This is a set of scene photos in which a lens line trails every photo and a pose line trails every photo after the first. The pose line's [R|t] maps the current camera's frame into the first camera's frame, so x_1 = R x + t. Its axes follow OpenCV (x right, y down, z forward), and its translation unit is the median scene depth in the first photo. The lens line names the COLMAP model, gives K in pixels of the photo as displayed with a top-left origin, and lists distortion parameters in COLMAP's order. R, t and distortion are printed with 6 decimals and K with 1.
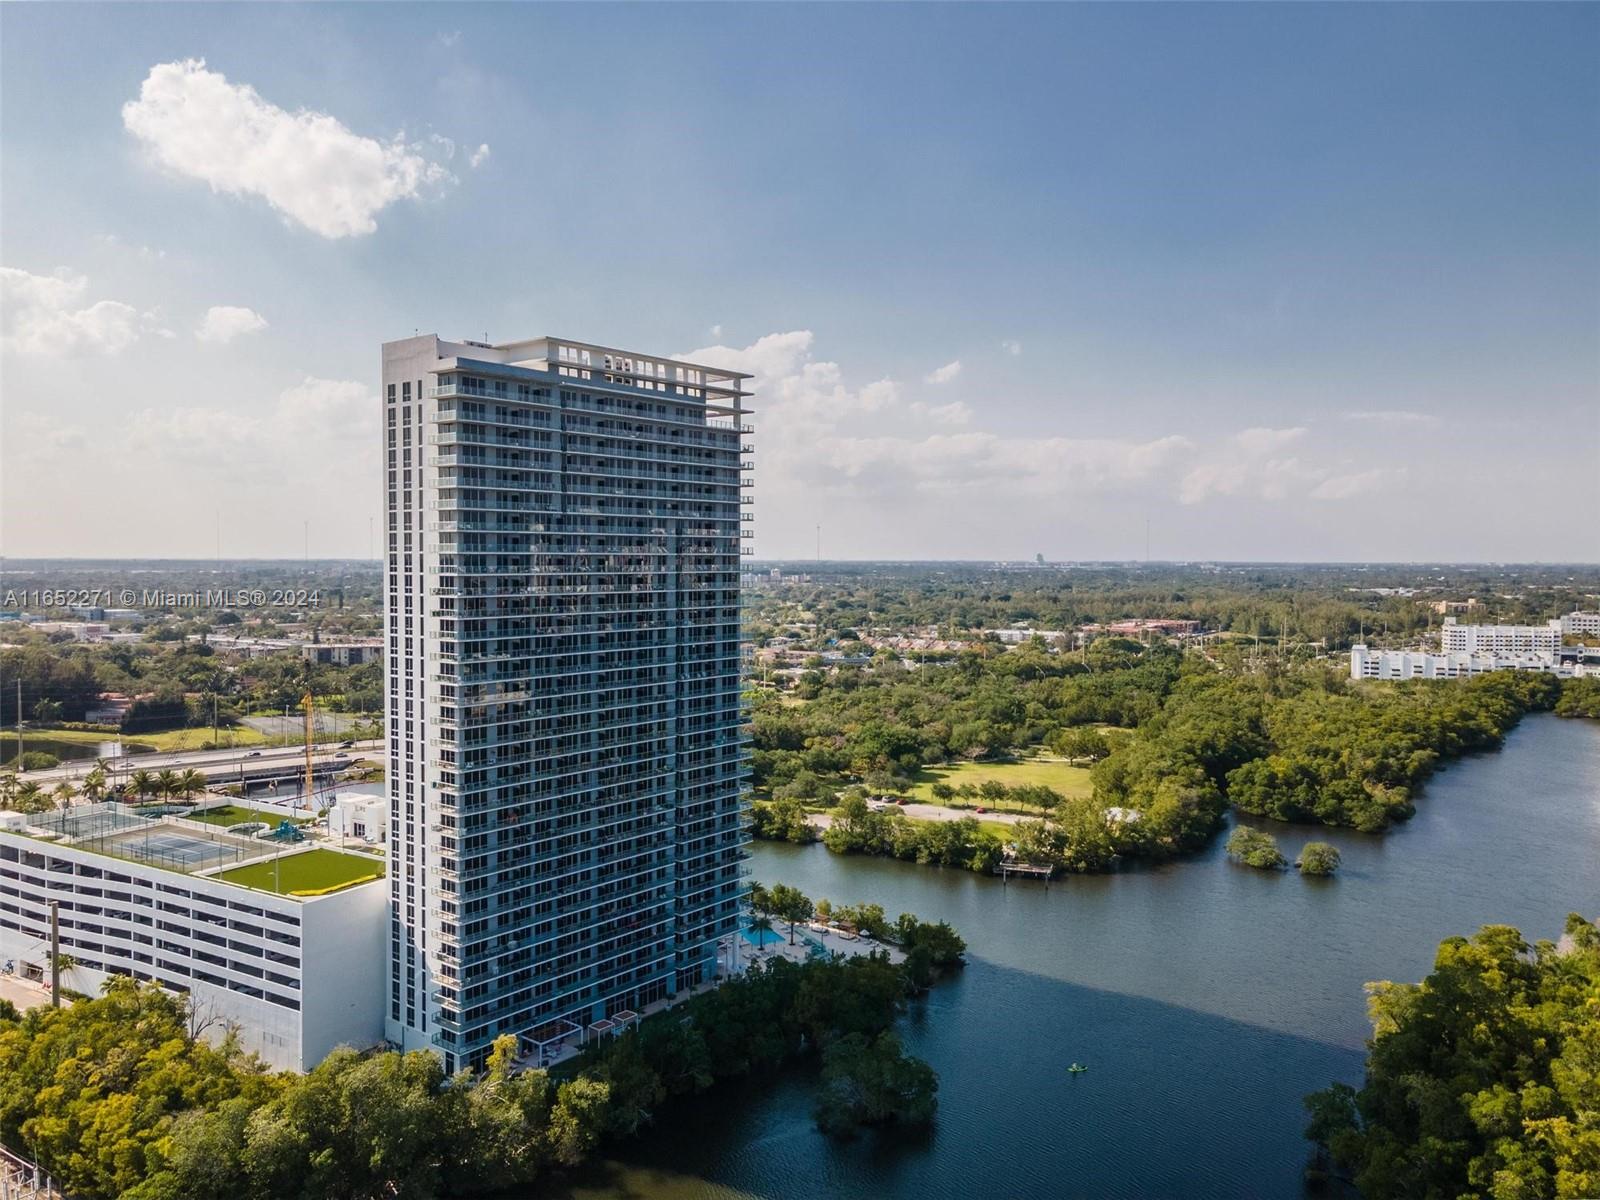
lens RADIAL K [[1269.9, 0, 800.0], [0, 1269.9, 600.0], [0, 0, 1]] dist [0.043355, 0.013208]
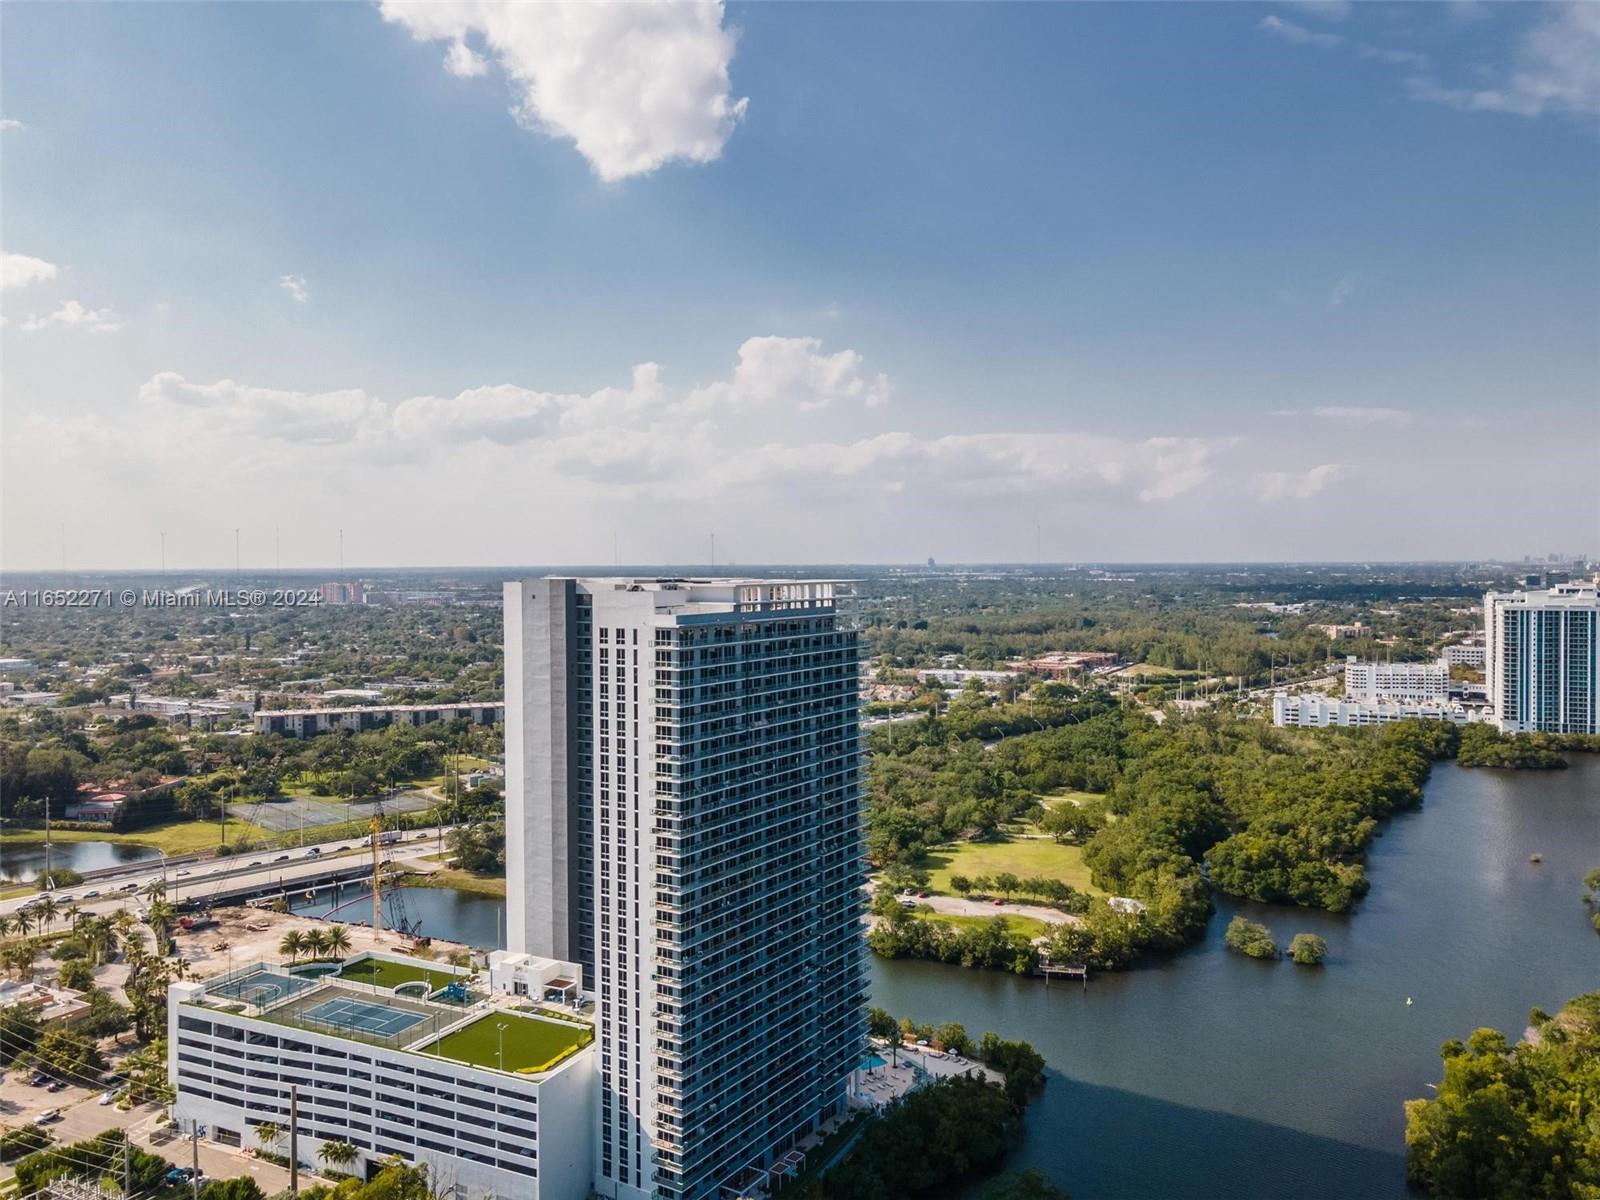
lens RADIAL K [[1296.6, 0, 825.7], [0, 1296.6, 589.3], [0, 0, 1]] dist [0.037401, 0.005414]
pose [[0.994143, -0.011470, 0.107464, -0.122910], [0.012595, 0.999873, -0.009797, -0.095162], [-0.107337, 0.011094, 0.994161, -0.100303]]
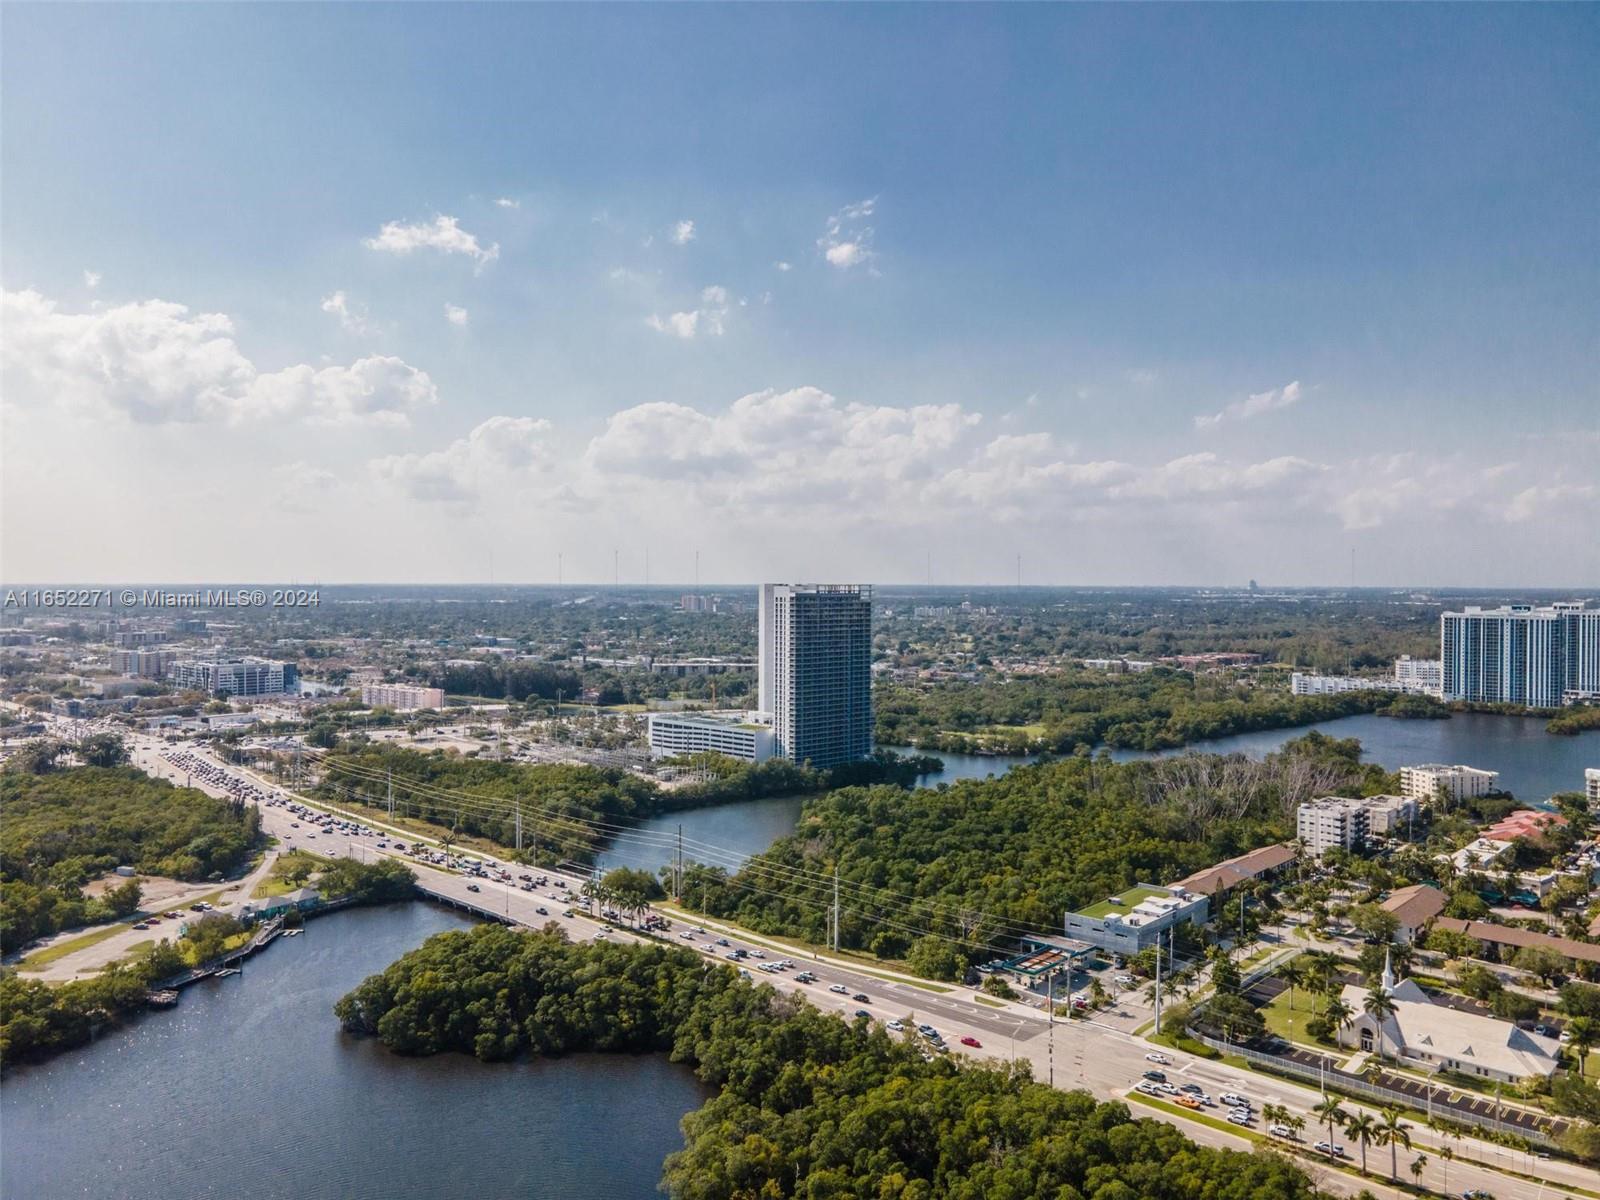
lens RADIAL K [[1269.9, 0, 800.0], [0, 1269.9, 600.0], [0, 0, 1]] dist [0.043355, 0.013208]
pose [[0.986139, 0.004024, -0.165874, 0.191819], [-0.007064, 0.999818, -0.017739, -0.046576], [0.165773, 0.018665, 0.985987, -1.380050]]
